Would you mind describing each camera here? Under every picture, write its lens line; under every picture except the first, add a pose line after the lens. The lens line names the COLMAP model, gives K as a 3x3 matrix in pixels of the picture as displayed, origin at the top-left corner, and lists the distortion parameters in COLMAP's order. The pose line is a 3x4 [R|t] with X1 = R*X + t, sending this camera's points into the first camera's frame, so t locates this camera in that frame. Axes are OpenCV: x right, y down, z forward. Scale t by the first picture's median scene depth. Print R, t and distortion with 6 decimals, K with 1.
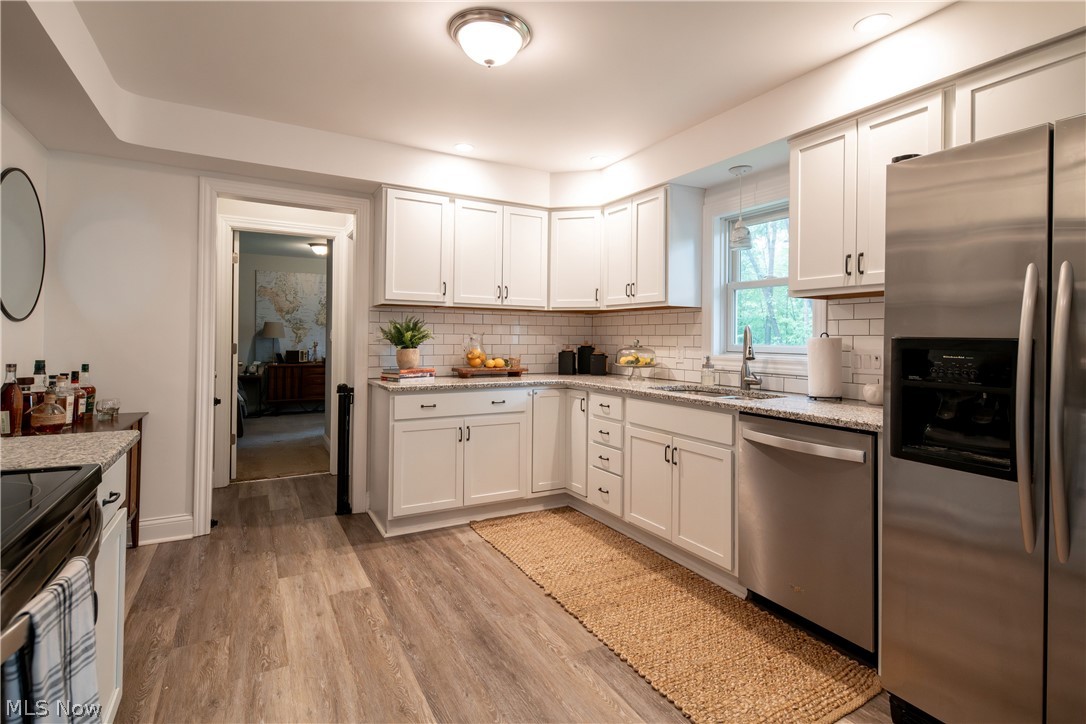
lens RADIAL K [[547.7, 0, 544.4], [0, 547.7, 328.6], [0, 0, 1]] dist [0.001690, -0.000351]
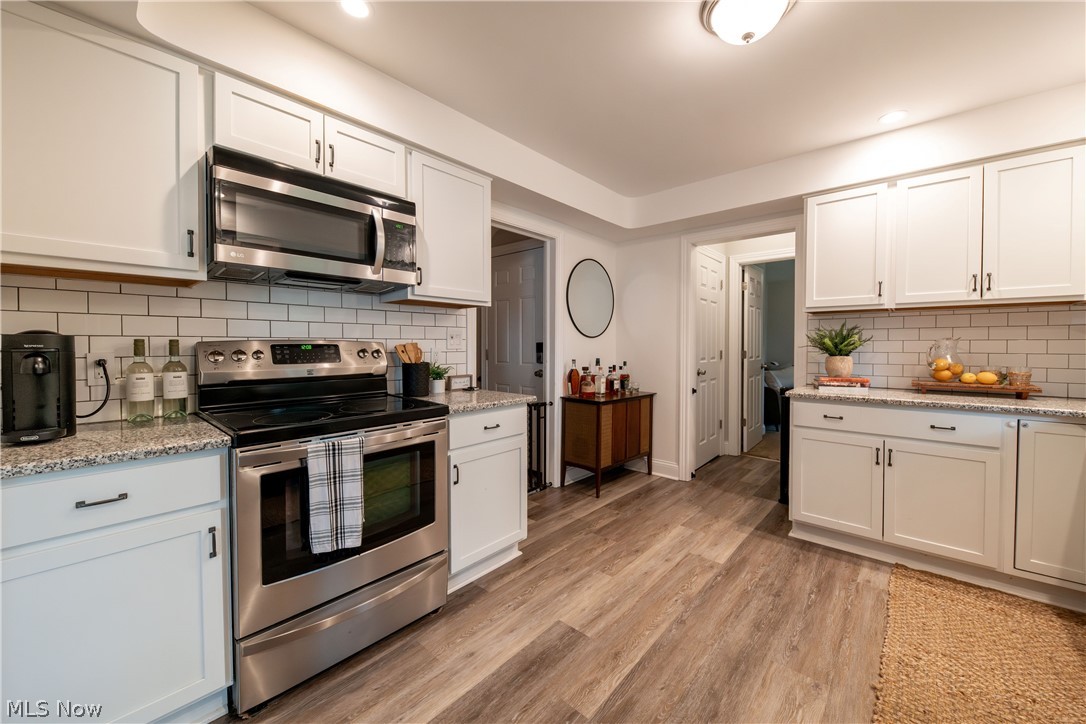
lens RADIAL K [[404.9, 0, 544.6], [0, 404.9, 349.3], [0, 0, 1]] dist [0.000878, -0.004772]
pose [[0.332862, 0.002494, -0.942972, 0.287251], [0.016891, 0.999820, 0.008606, 0.010977], [0.942824, -0.018793, 0.332760, 0.315276]]
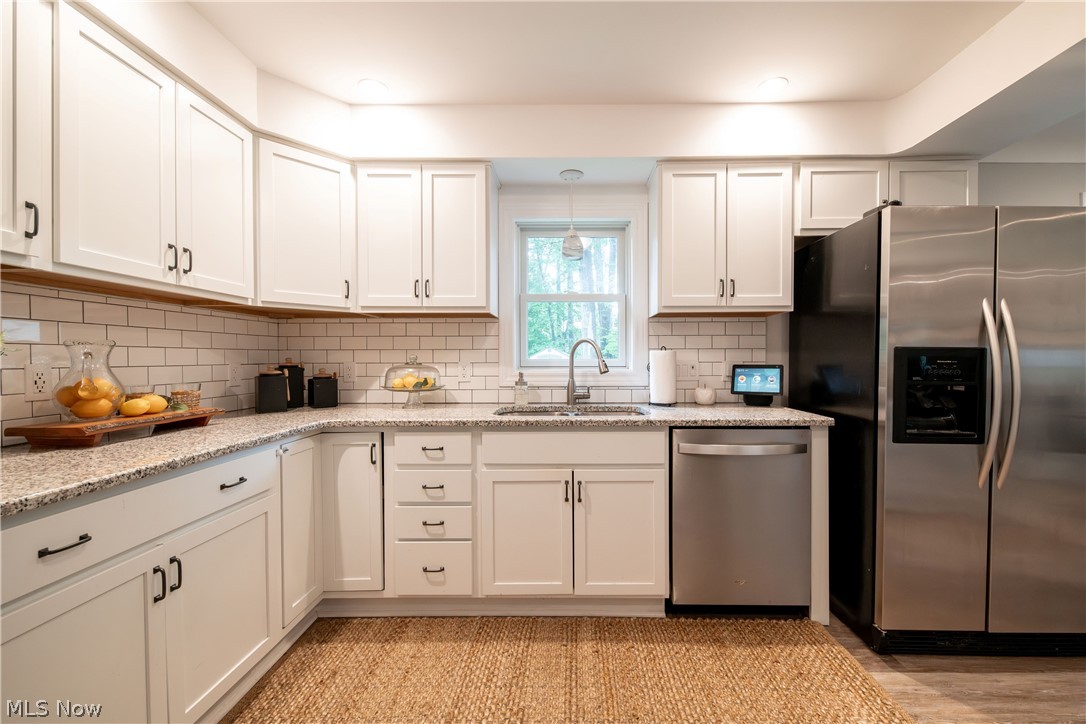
lens RADIAL K [[443.3, 0, 543.0], [0, 443.3, 362.0], [0, 0, 1]] dist [0.010703, -0.000147]
pose [[0.479365, -0.016760, 0.877456, -0.328312], [-0.007739, 0.999698, 0.023323, 0.016281], [-0.877582, -0.017971, 0.479090, 0.625605]]
